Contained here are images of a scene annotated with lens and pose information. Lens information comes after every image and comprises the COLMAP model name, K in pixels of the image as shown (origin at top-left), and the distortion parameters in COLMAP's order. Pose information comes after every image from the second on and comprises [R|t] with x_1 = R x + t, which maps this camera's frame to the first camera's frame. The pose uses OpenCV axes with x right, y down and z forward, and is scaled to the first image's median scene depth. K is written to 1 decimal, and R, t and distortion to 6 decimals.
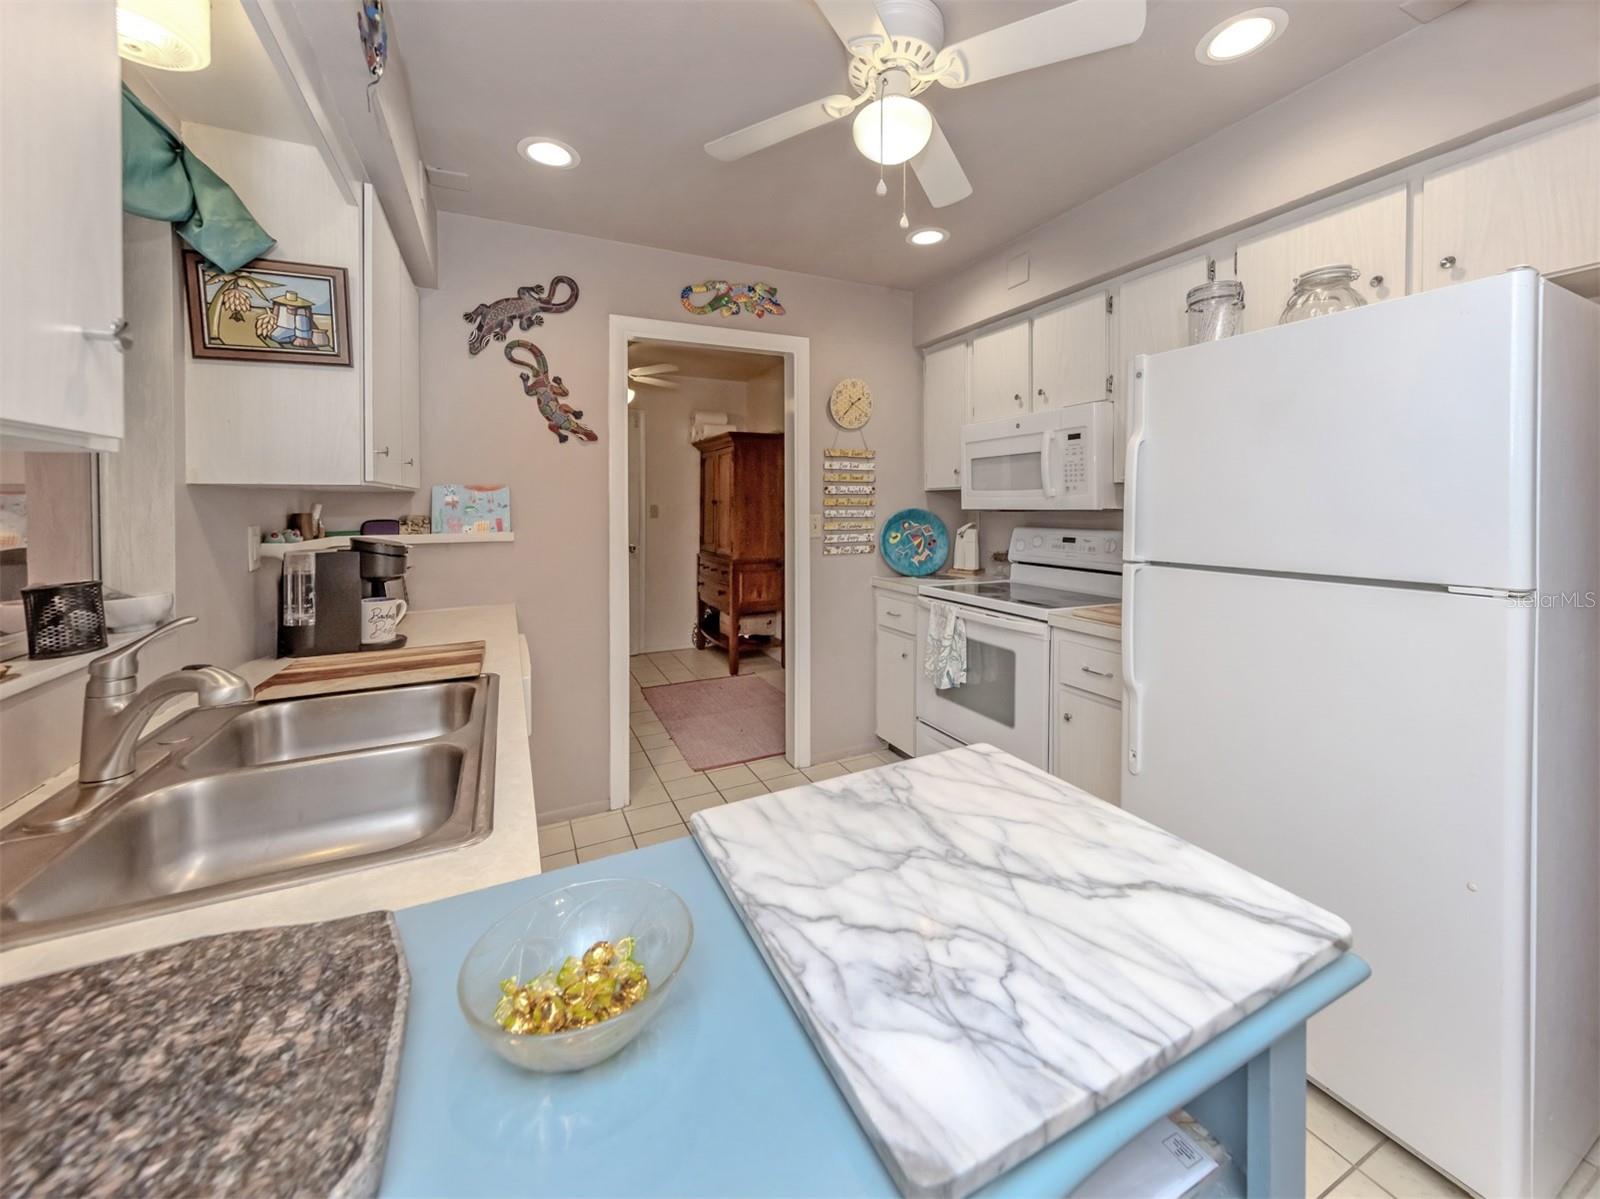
lens RADIAL K [[622.8, 0, 811.9], [0, 622.8, 509.7], [0, 0, 1]] dist [0.000340, -0.000452]
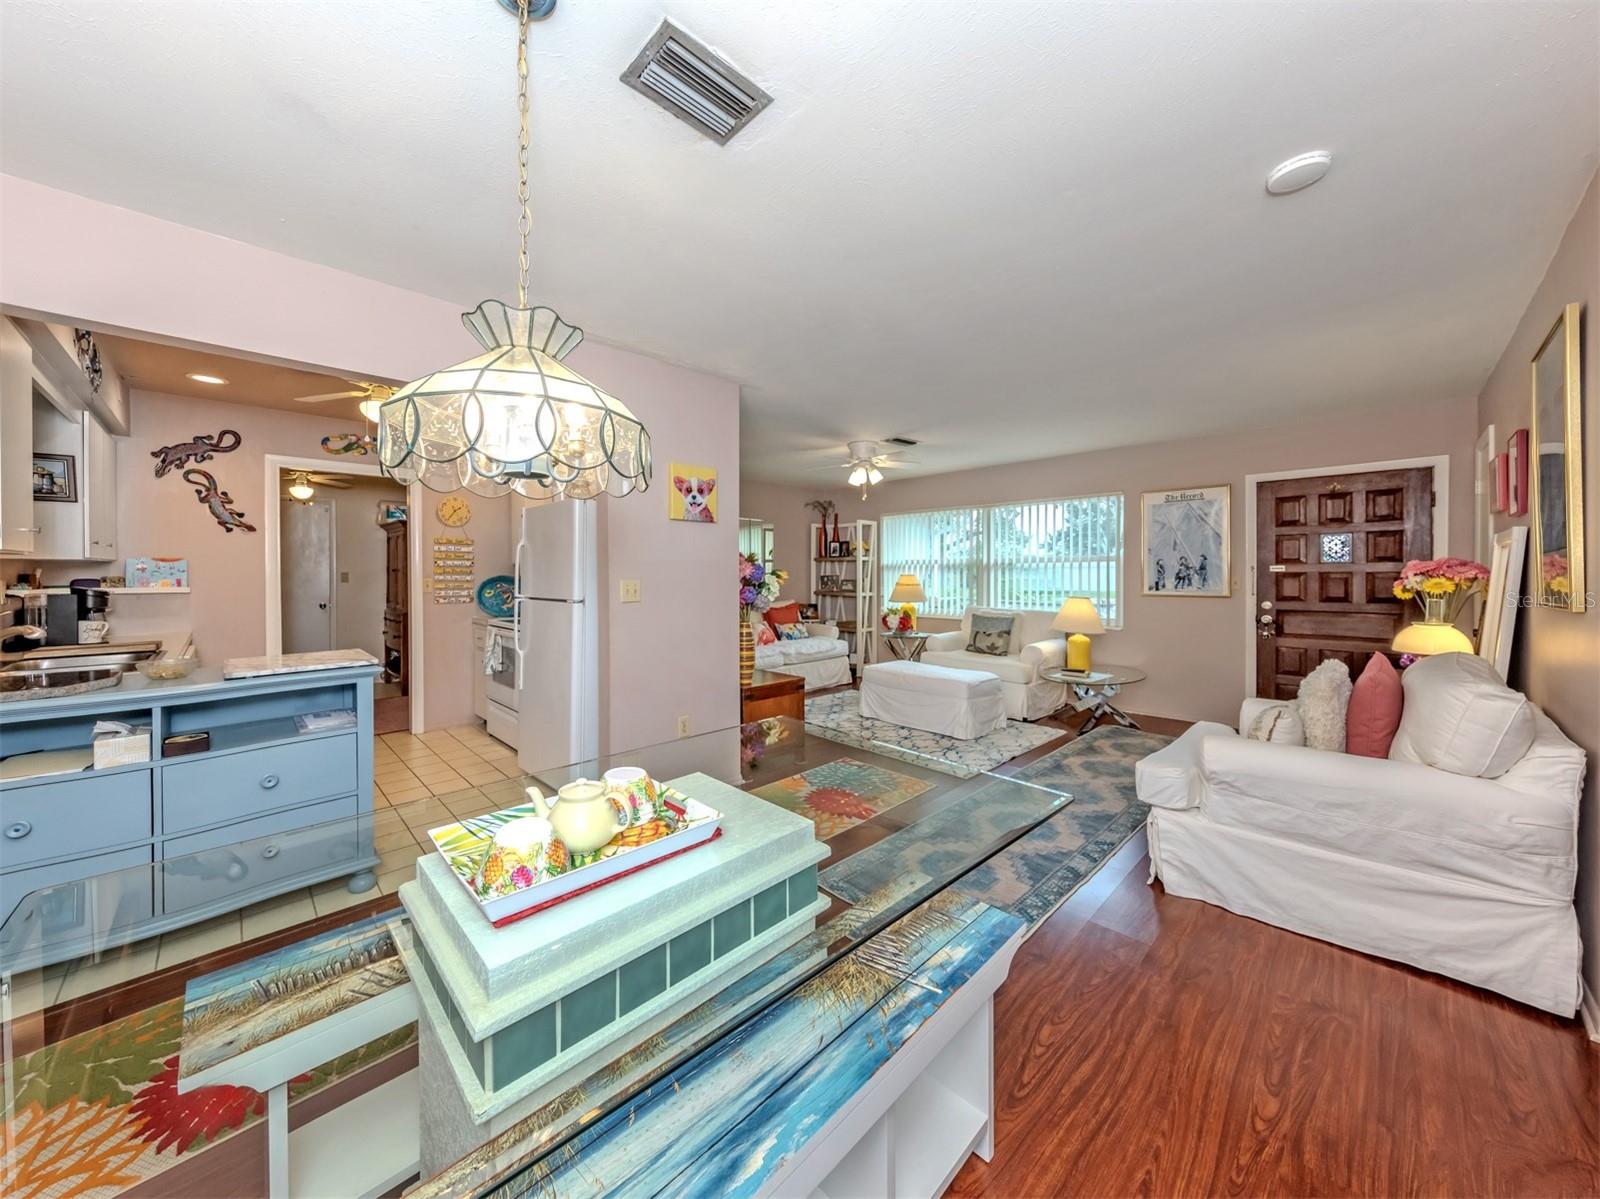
lens RADIAL K [[579.7, 0, 773.5], [0, 579.7, 584.5], [0, 0, 1]] dist [-0.001049, -0.000186]
pose [[0.956404, 0.002790, 0.292034, 0.528070], [-0.004973, 0.999965, 0.006731, 0.011136], [-0.292005, -0.007890, 0.956384, -0.876876]]
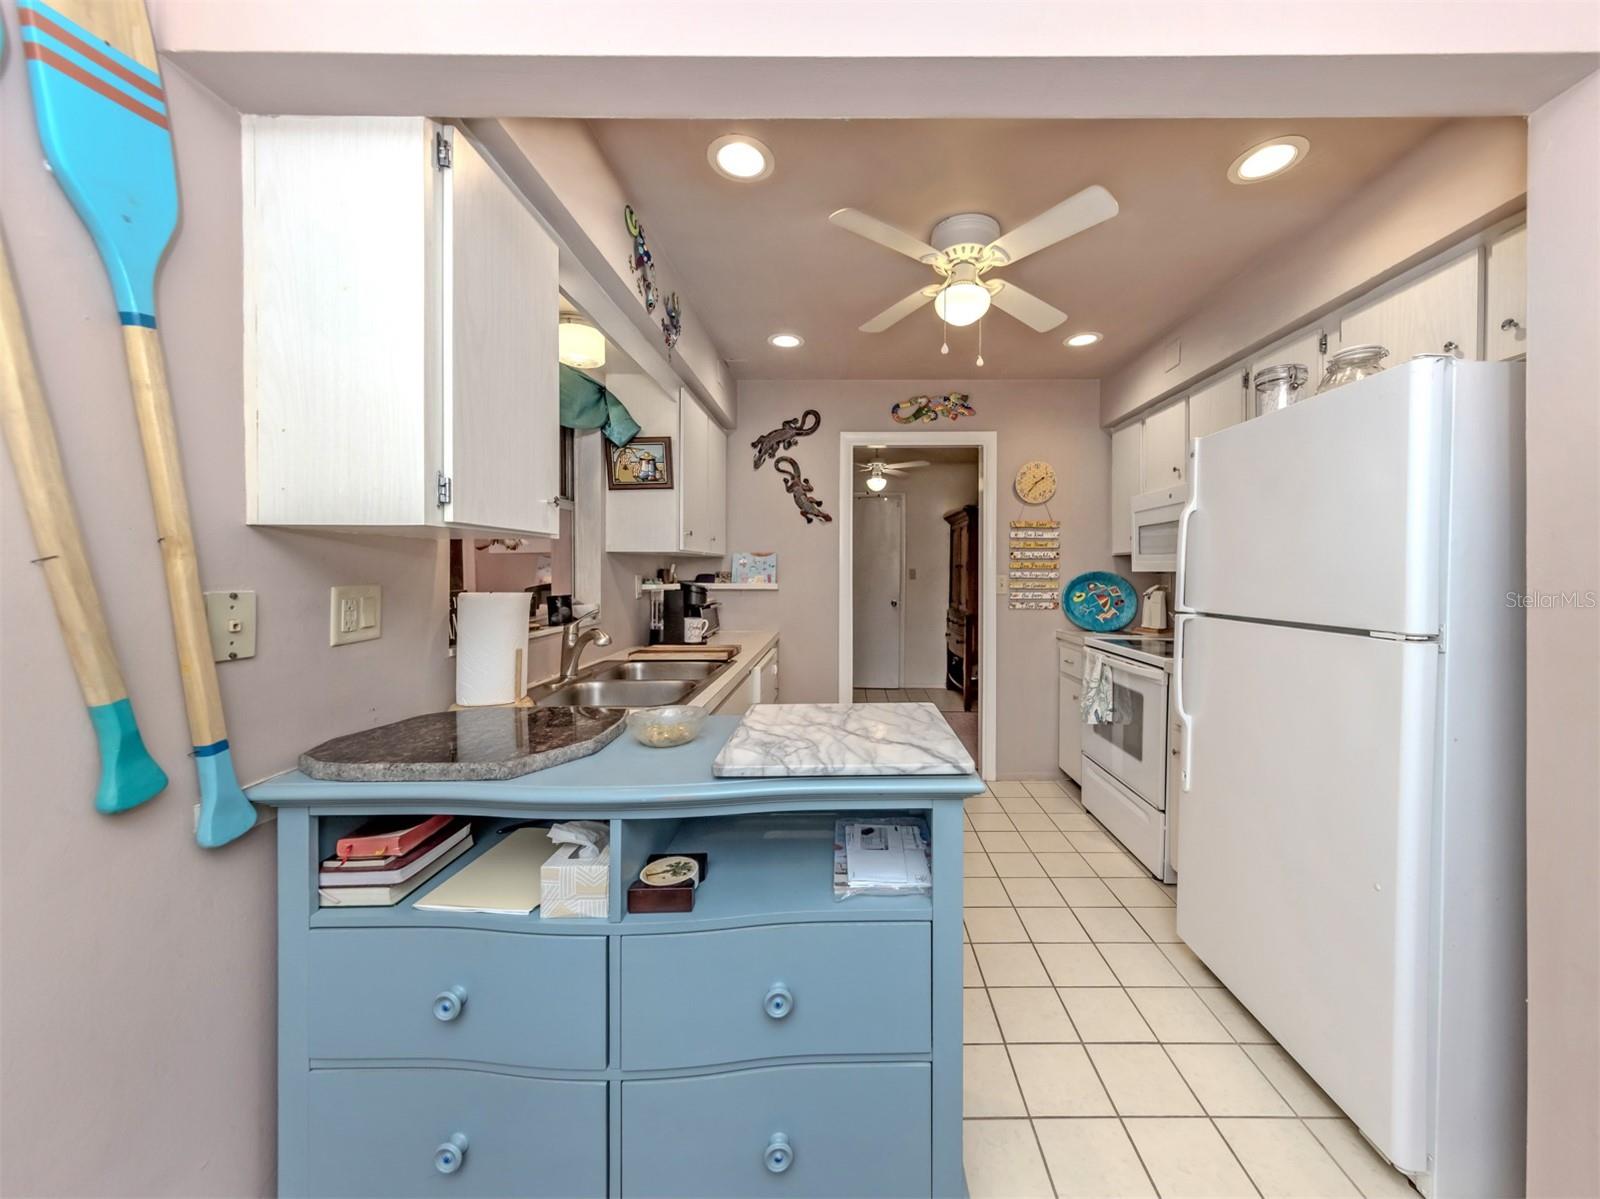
lens RADIAL K [[575.3, 0, 843.1], [0, 575.3, 576.1], [0, 0, 1]] dist [0.001343, -0.000029]
pose [[0.895917, 0.011514, -0.444072, 0.280749], [-0.011928, 0.999927, 0.001863, 0.013367], [0.444061, 0.003628, 0.895989, -0.182386]]
